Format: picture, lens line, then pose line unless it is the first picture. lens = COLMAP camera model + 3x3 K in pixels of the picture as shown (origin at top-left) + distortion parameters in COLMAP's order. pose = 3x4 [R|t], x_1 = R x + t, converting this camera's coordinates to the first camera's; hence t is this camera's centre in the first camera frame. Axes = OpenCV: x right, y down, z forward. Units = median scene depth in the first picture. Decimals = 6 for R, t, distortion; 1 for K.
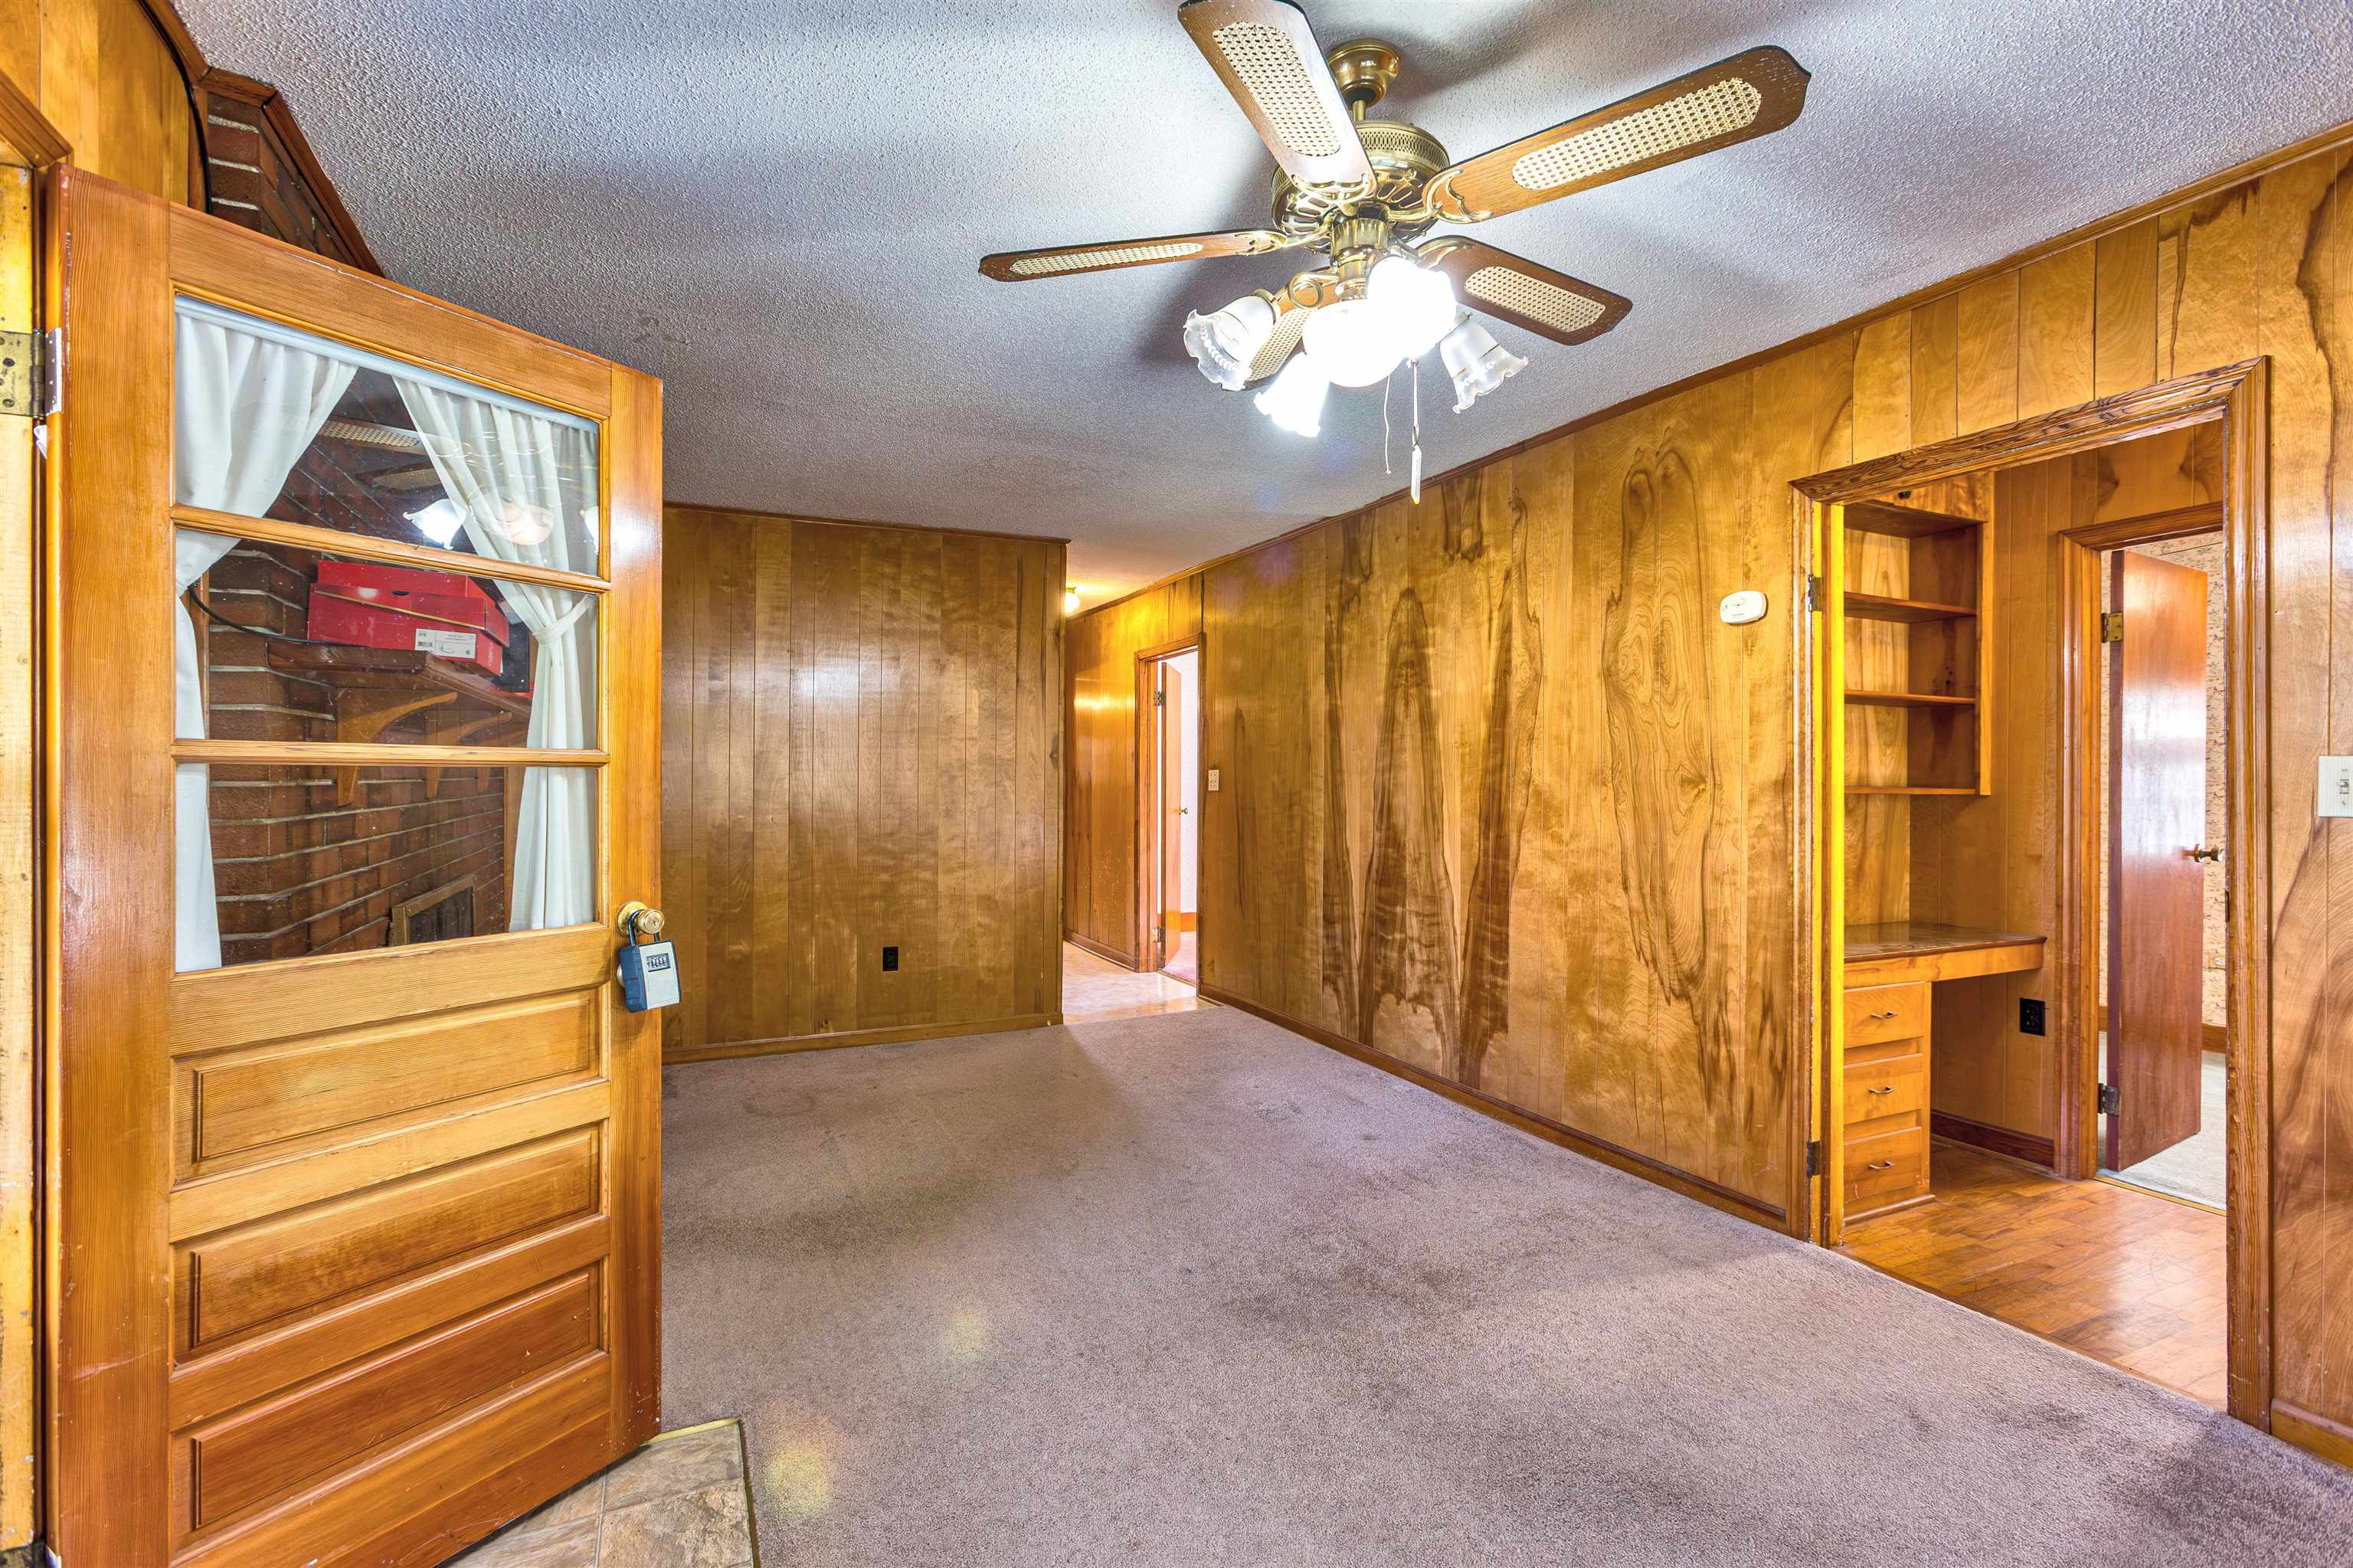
lens RADIAL K [[1097.3, 0, 1176.5], [0, 1097.3, 784.0], [0, 0, 1]] dist [0.000943, 0.016599]
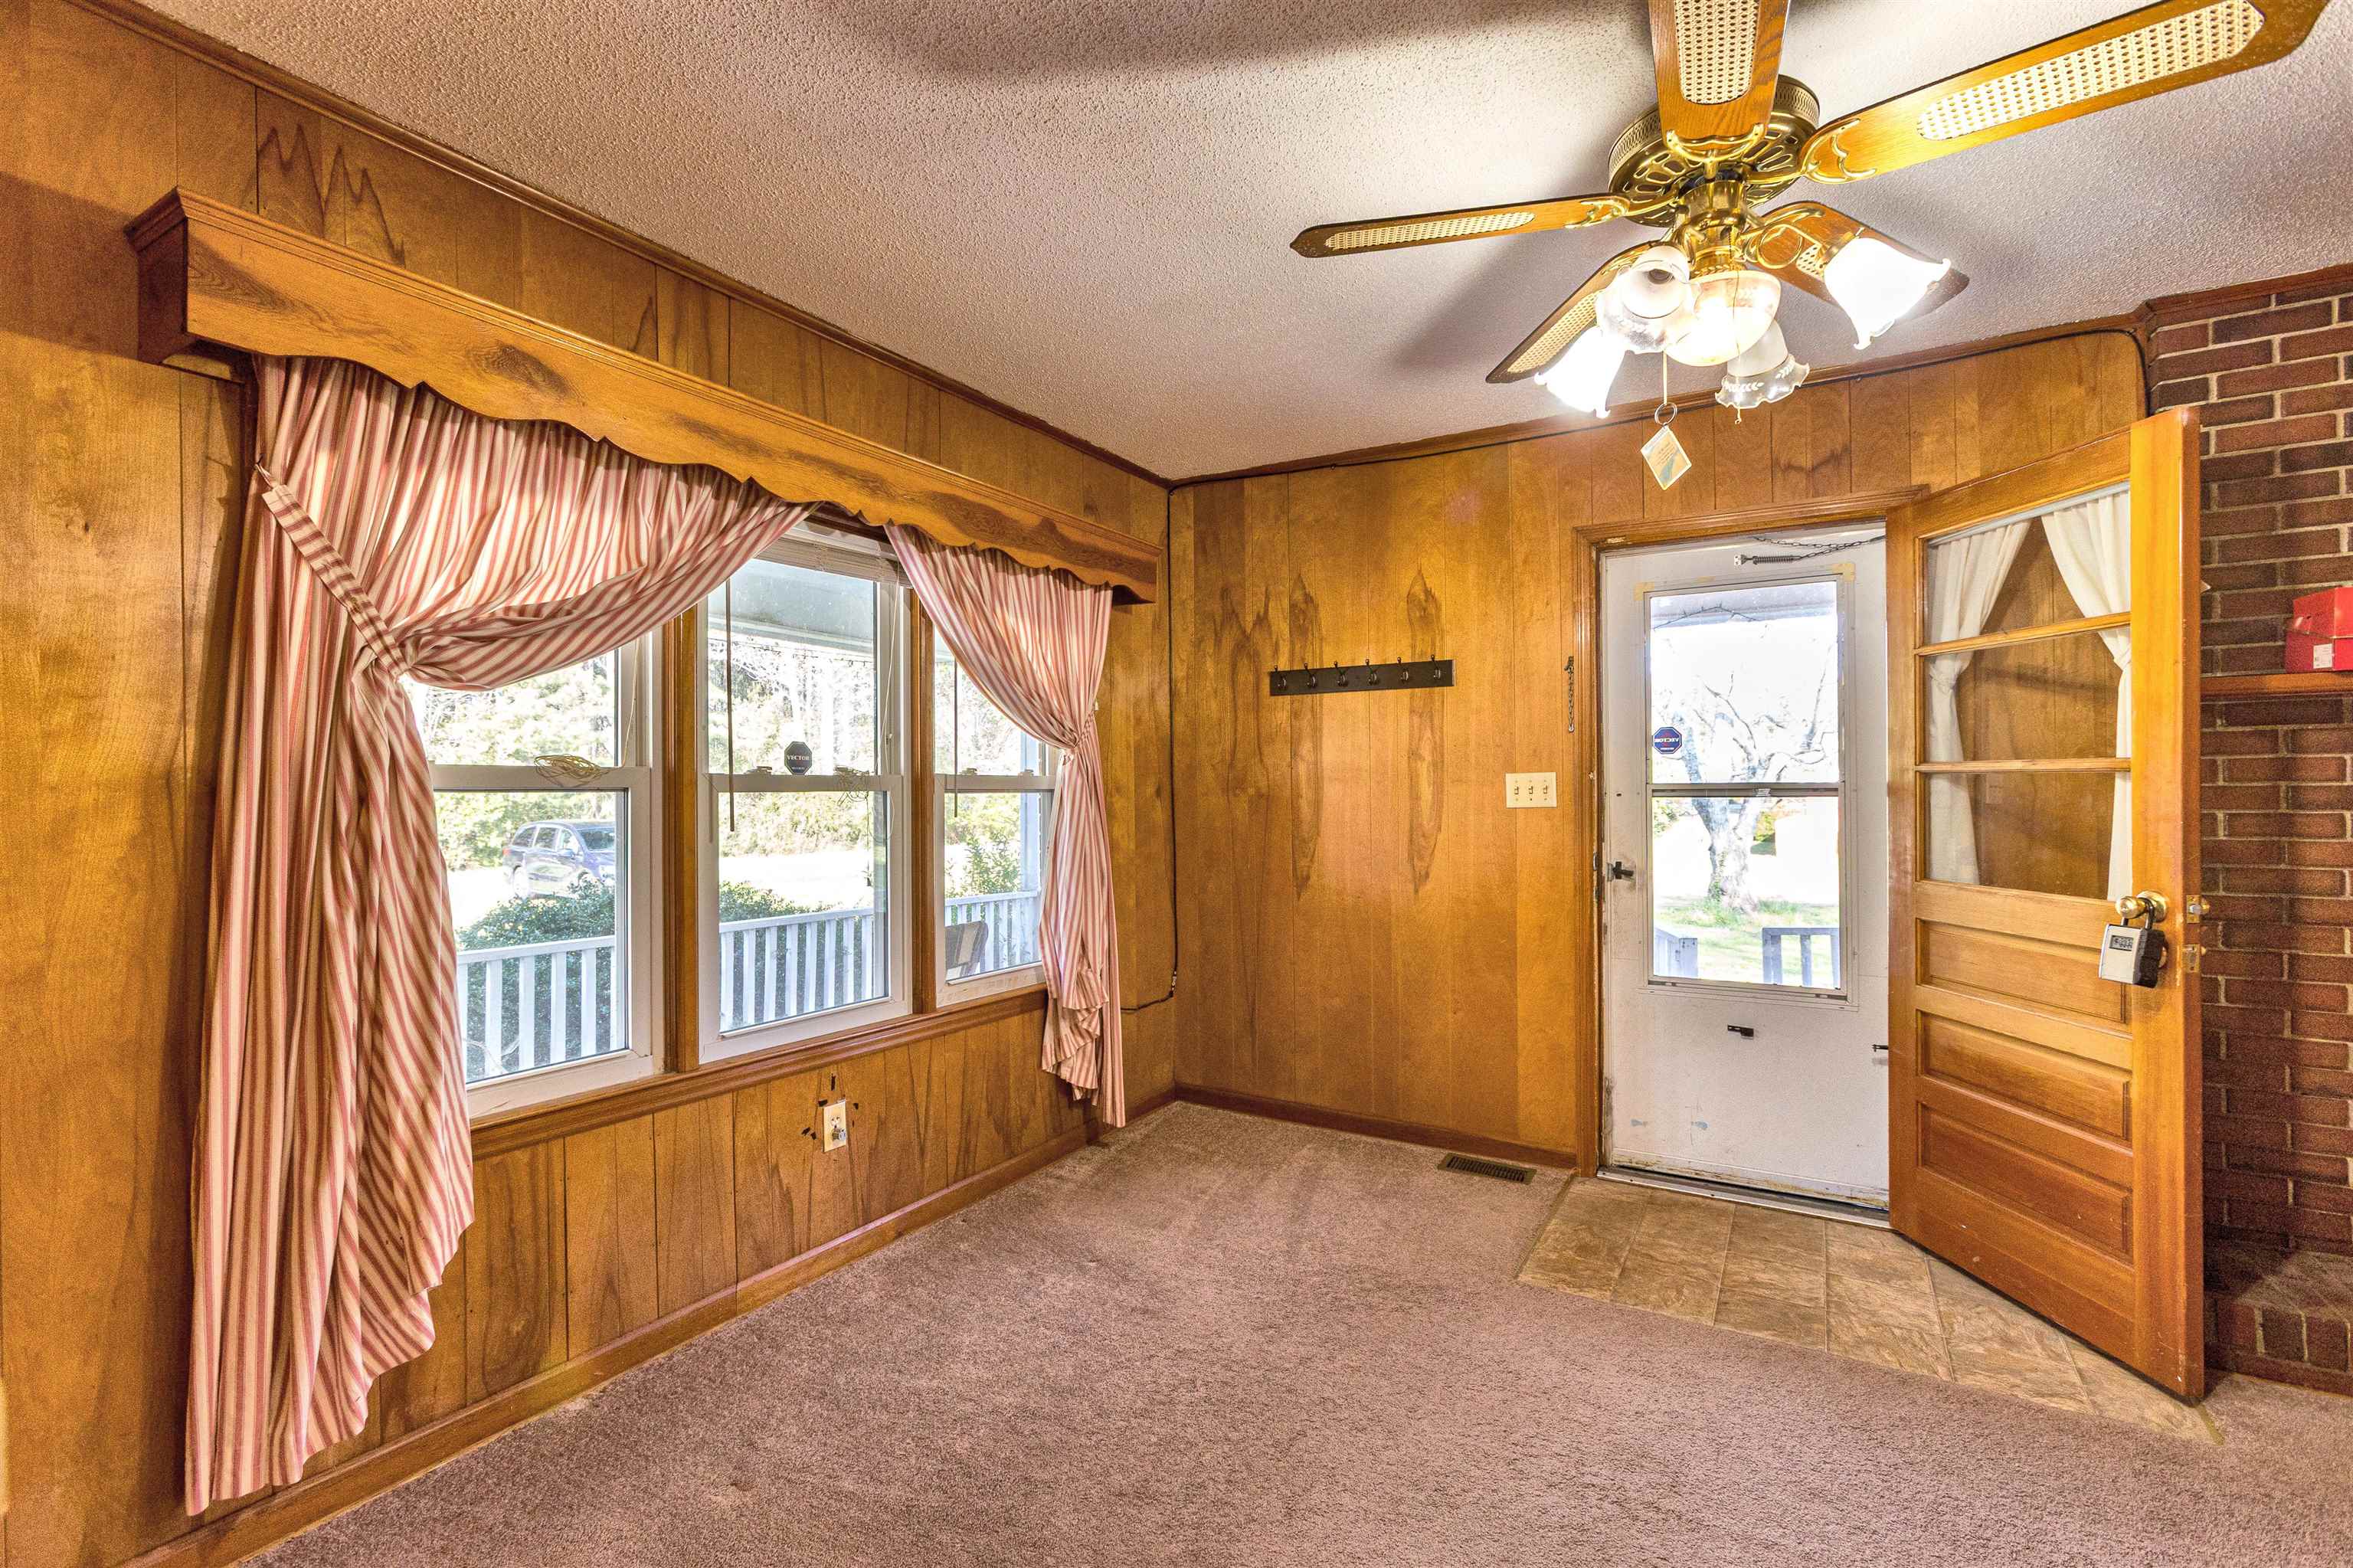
lens RADIAL K [[1097.3, 0, 1176.5], [0, 1097.3, 784.0], [0, 0, 1]] dist [0.000943, 0.016599]
pose [[-0.856640, -0.000893, -0.515914, 1.086300], [-0.003369, 0.999987, 0.003863, -0.003303], [0.515904, 0.005047, -0.856632, 1.664457]]
